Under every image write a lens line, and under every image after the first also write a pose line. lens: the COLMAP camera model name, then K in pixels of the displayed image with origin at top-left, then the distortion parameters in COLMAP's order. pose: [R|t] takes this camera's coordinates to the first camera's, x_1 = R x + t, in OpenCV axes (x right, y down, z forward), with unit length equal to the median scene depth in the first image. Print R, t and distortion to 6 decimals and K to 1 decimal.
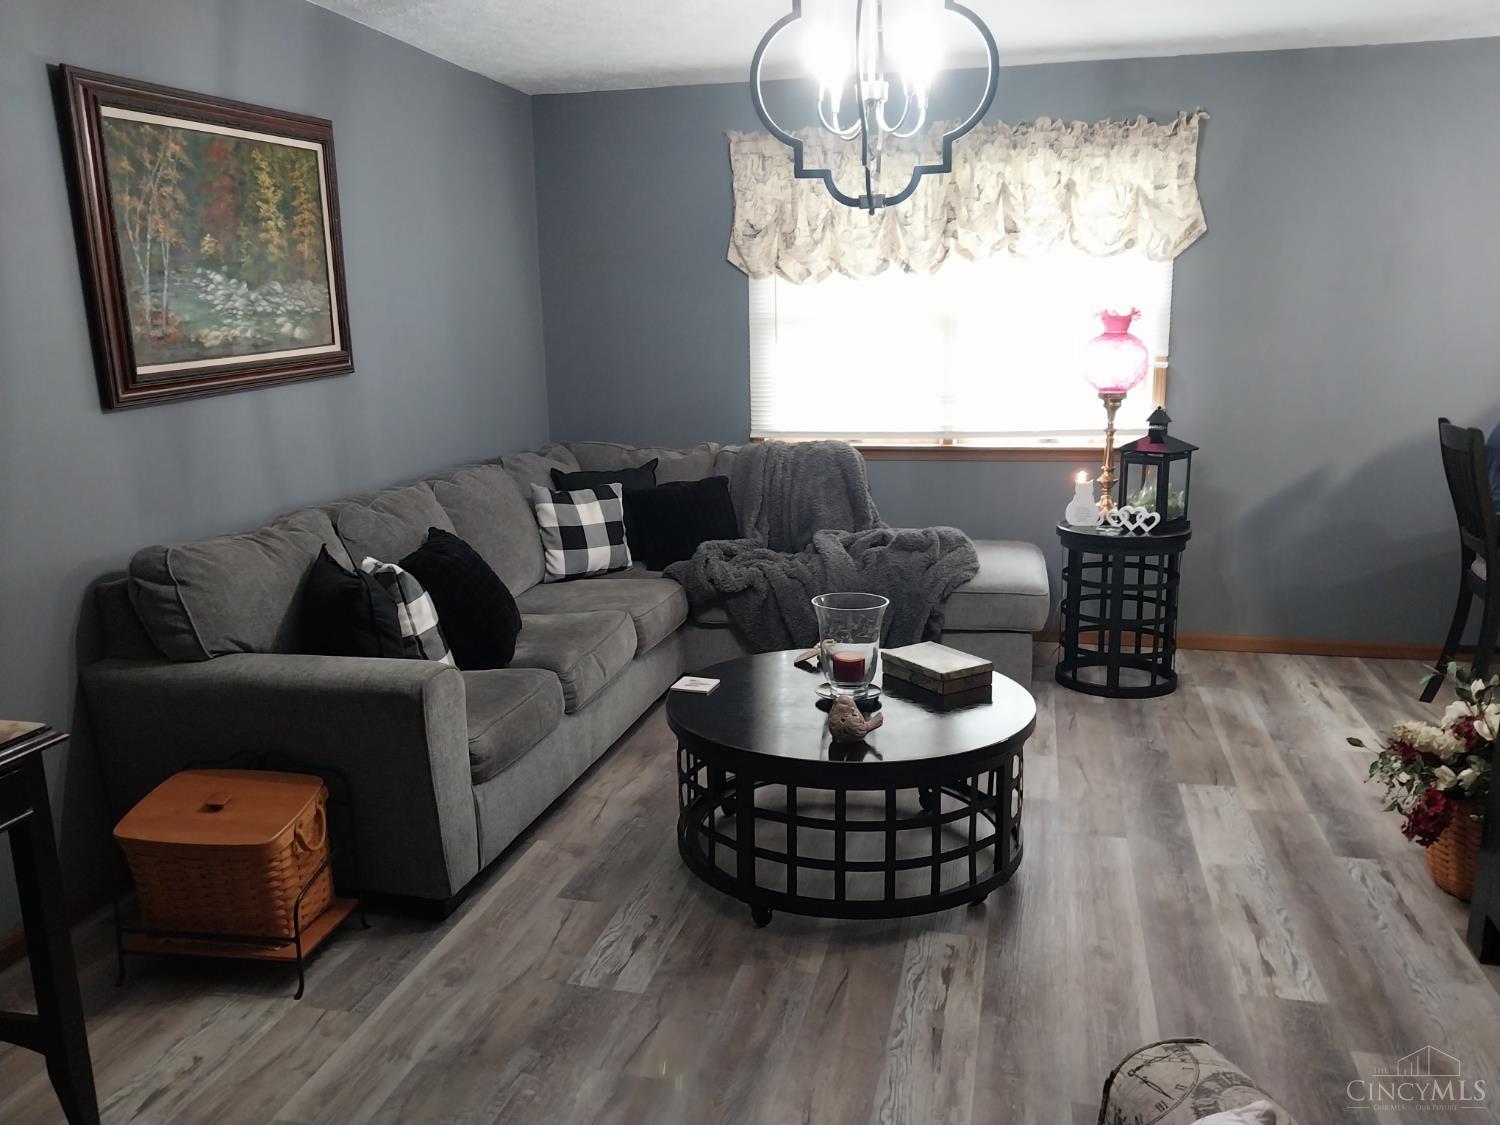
lens RADIAL K [[1185.1, 0, 748.6], [0, 1185.1, 571.1], [0, 0, 1]] dist [-0.001453, -0.004618]
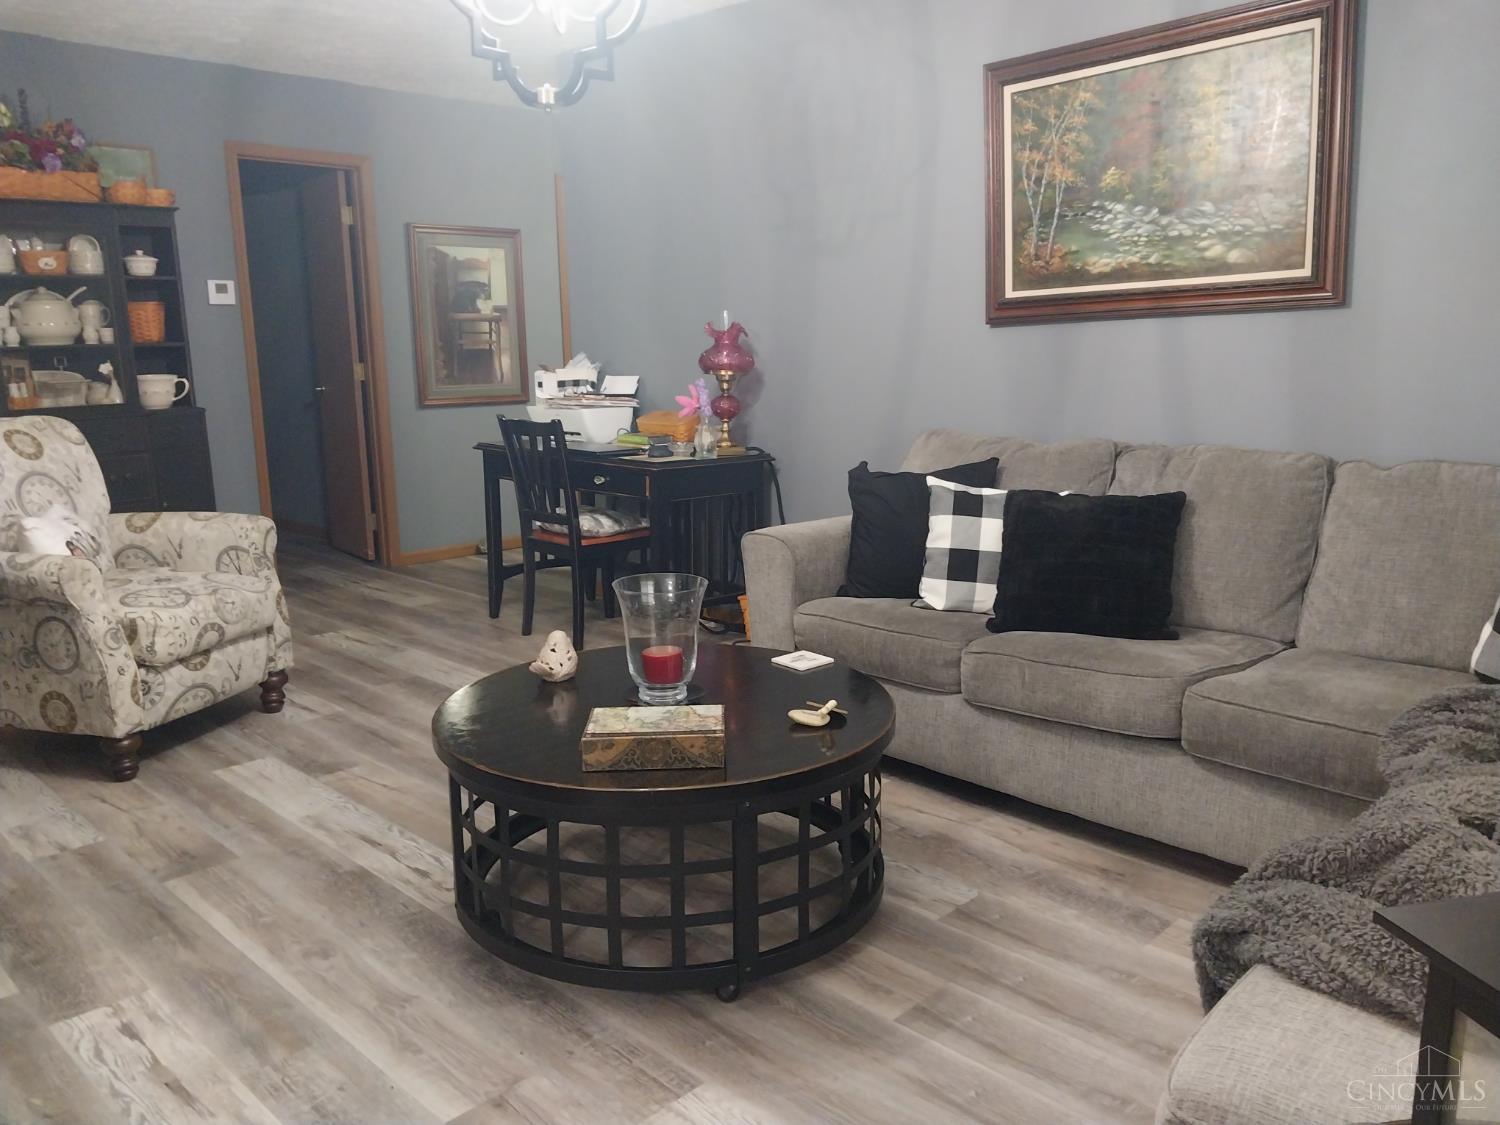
lens RADIAL K [[1185.1, 0, 747.9], [0, 1185.1, 550.5], [0, 0, 1]] dist [-0.001453, -0.004618]
pose [[-0.516556, 0.181587, -0.836777, 0.694813], [-0.157196, 0.940533, 0.301142, -0.236590], [0.841700, 0.287095, -0.457294, 1.353019]]
